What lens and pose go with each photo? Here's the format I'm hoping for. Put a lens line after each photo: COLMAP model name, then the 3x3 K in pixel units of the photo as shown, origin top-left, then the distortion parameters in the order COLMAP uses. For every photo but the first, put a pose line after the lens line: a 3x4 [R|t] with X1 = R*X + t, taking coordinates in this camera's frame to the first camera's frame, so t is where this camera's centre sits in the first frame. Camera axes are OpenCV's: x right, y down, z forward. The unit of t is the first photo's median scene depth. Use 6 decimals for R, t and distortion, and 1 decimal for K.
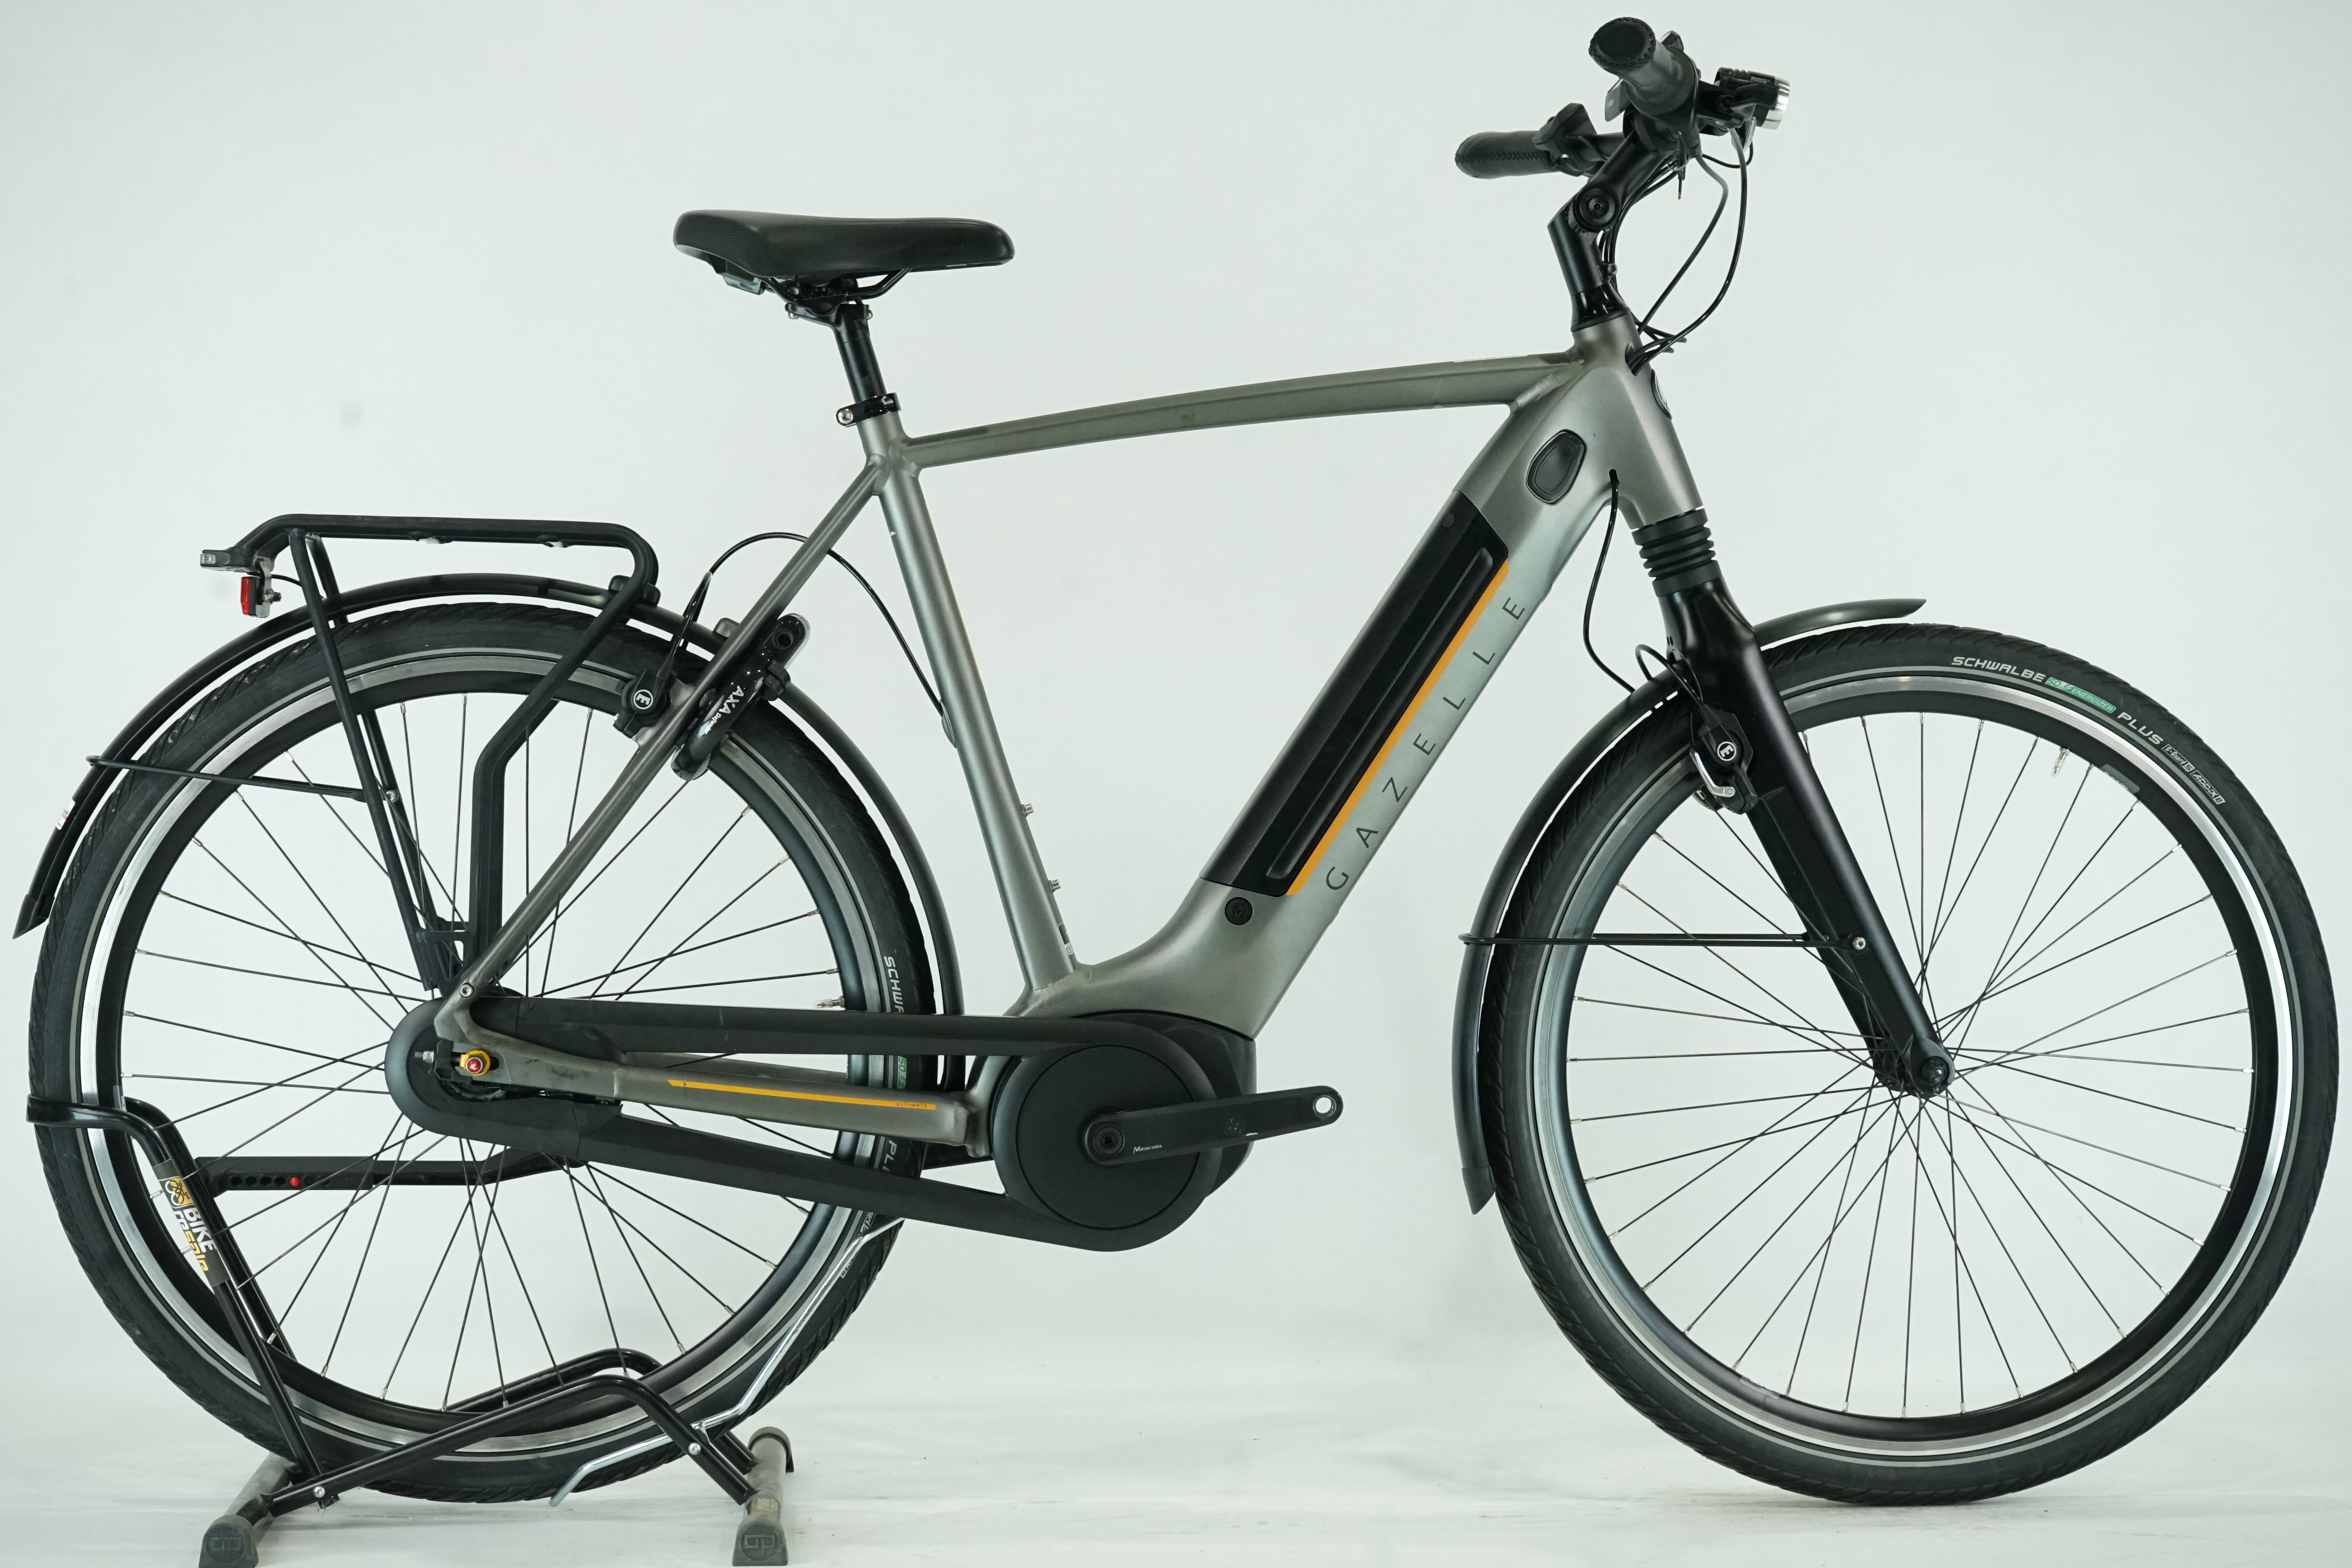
lens RADIAL K [[4471.2, 0, 1176.0], [0, 4471.2, 784.0], [0, 0, 1]] dist [-0.042016, 0.115898]
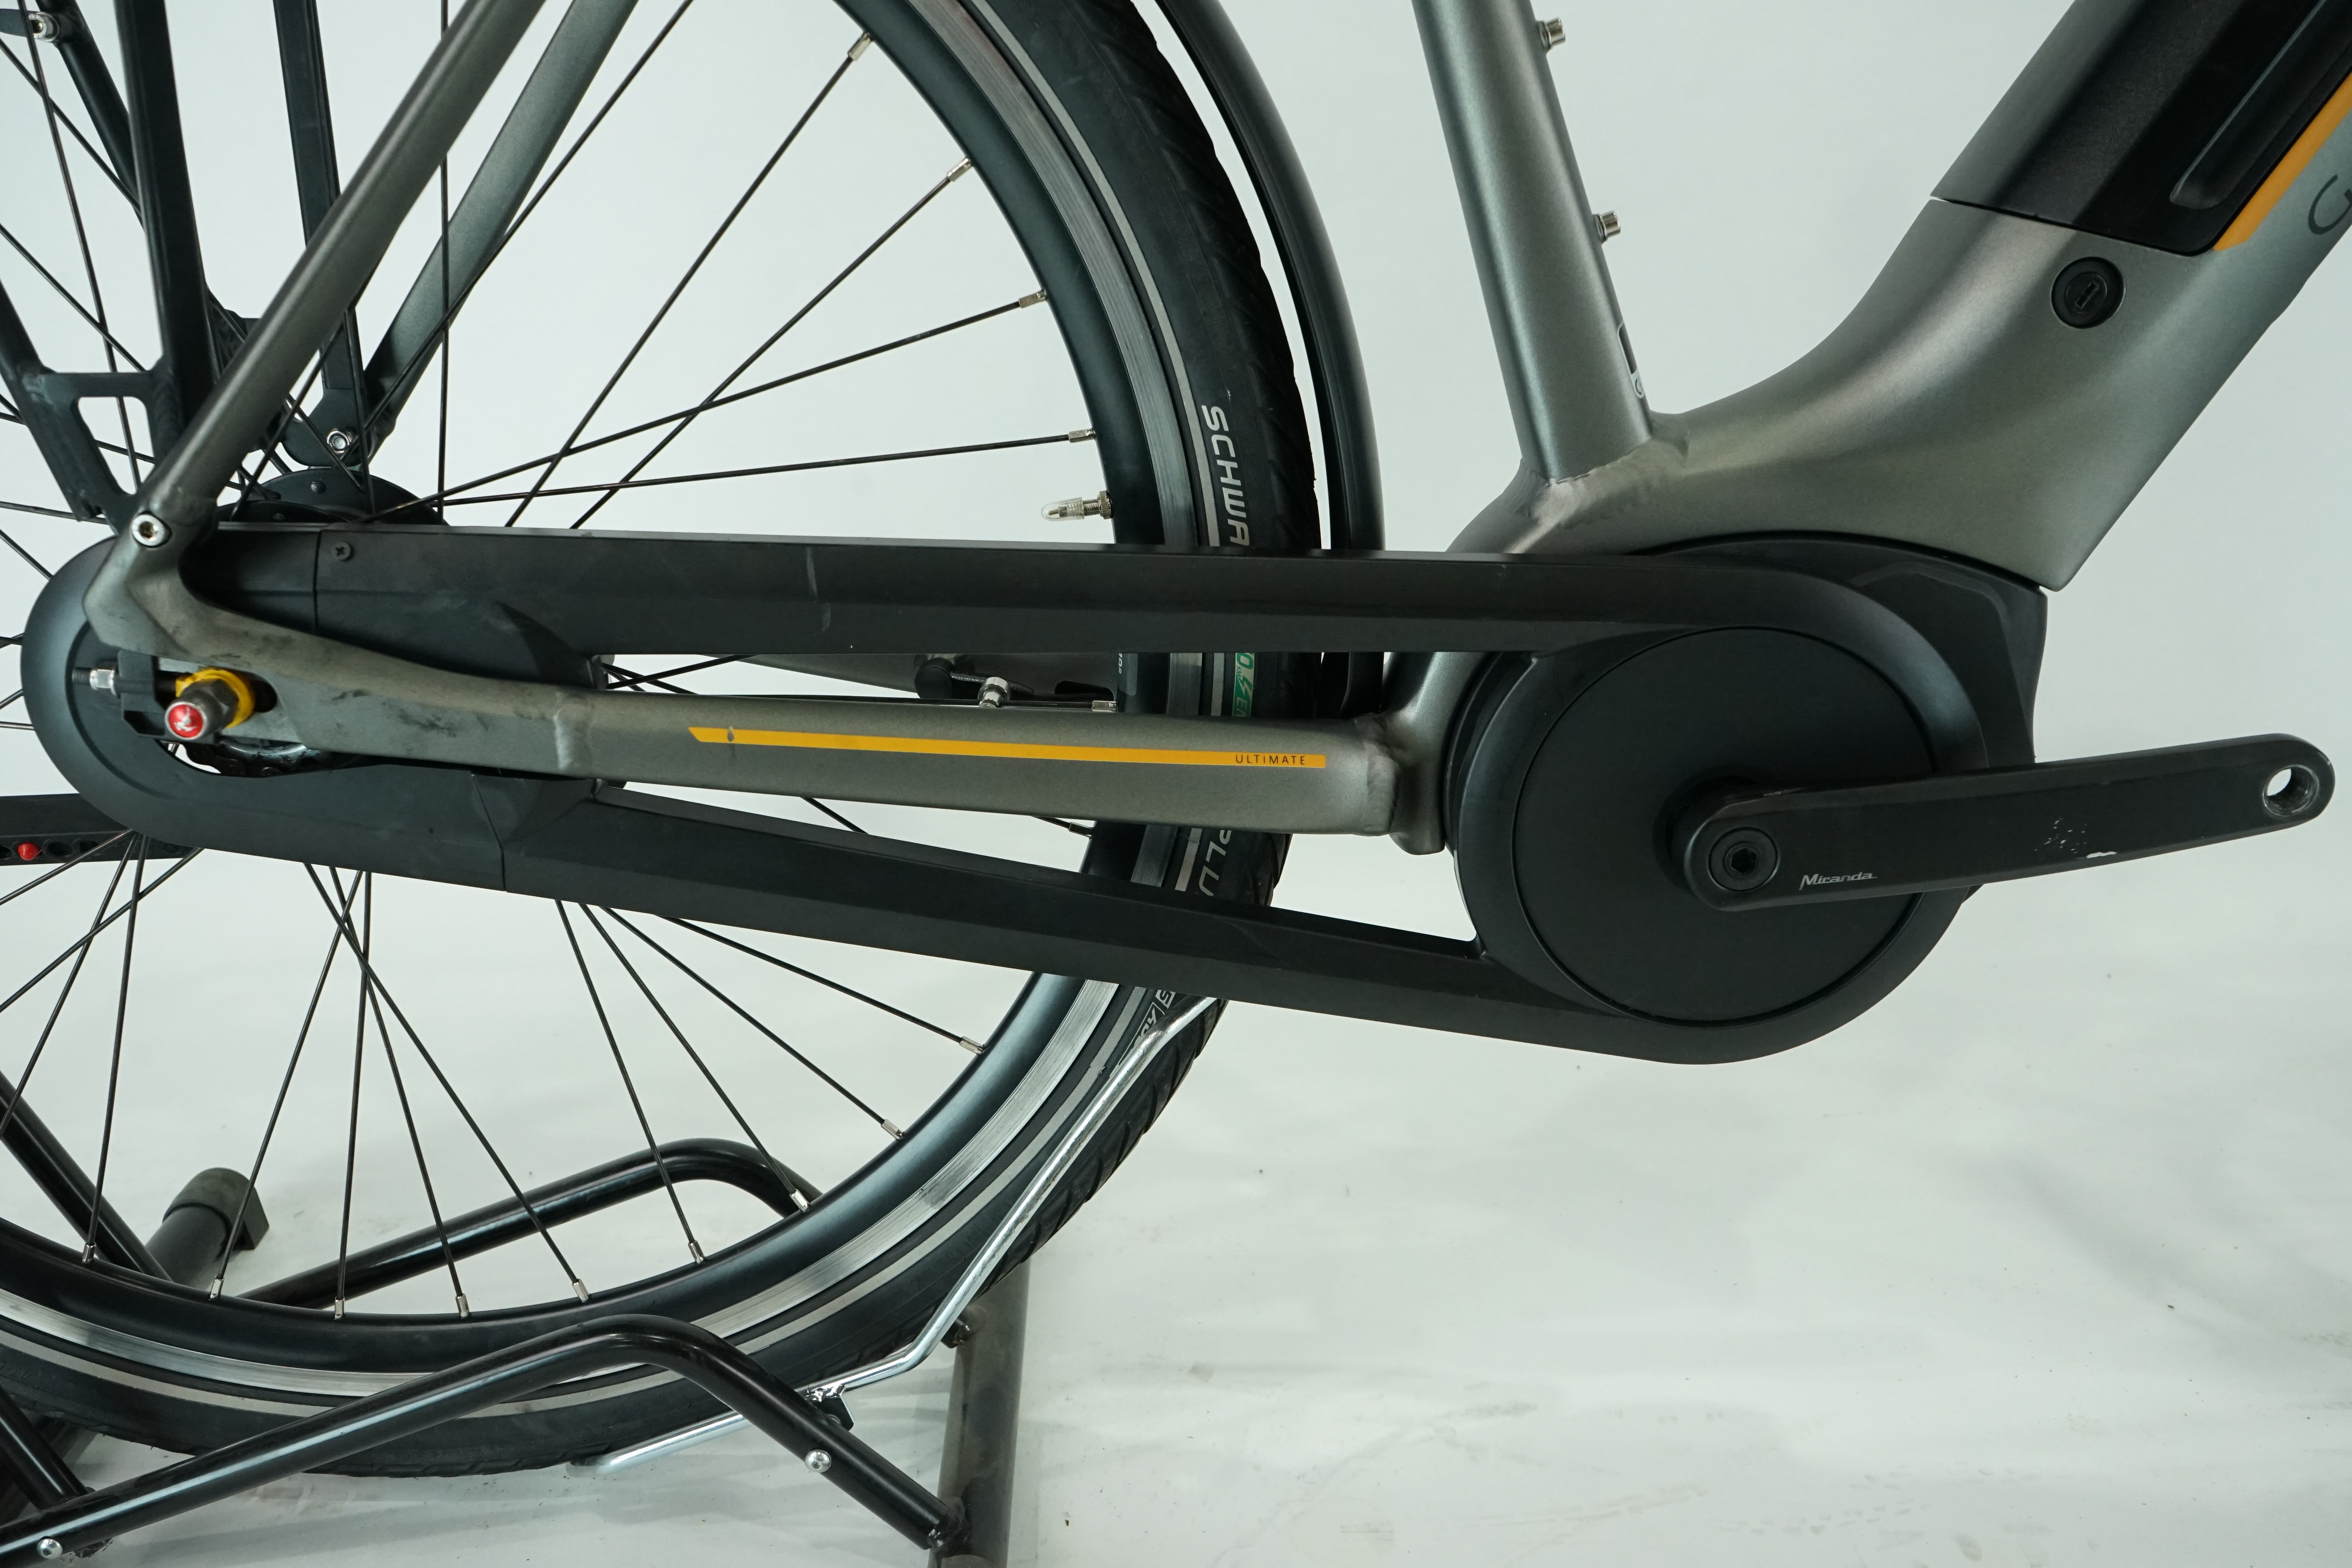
lens RADIAL K [[2025.4, 0, 1176.0], [0, 2025.4, 784.0], [0, 0, 1]] dist [-0.004834, -0.000658]
pose [[0.998525, 0.004924, -0.054063, -0.056517], [0.012196, 0.950074, 0.311785, 0.012659], [0.052899, -0.311984, 0.948613, 0.797970]]
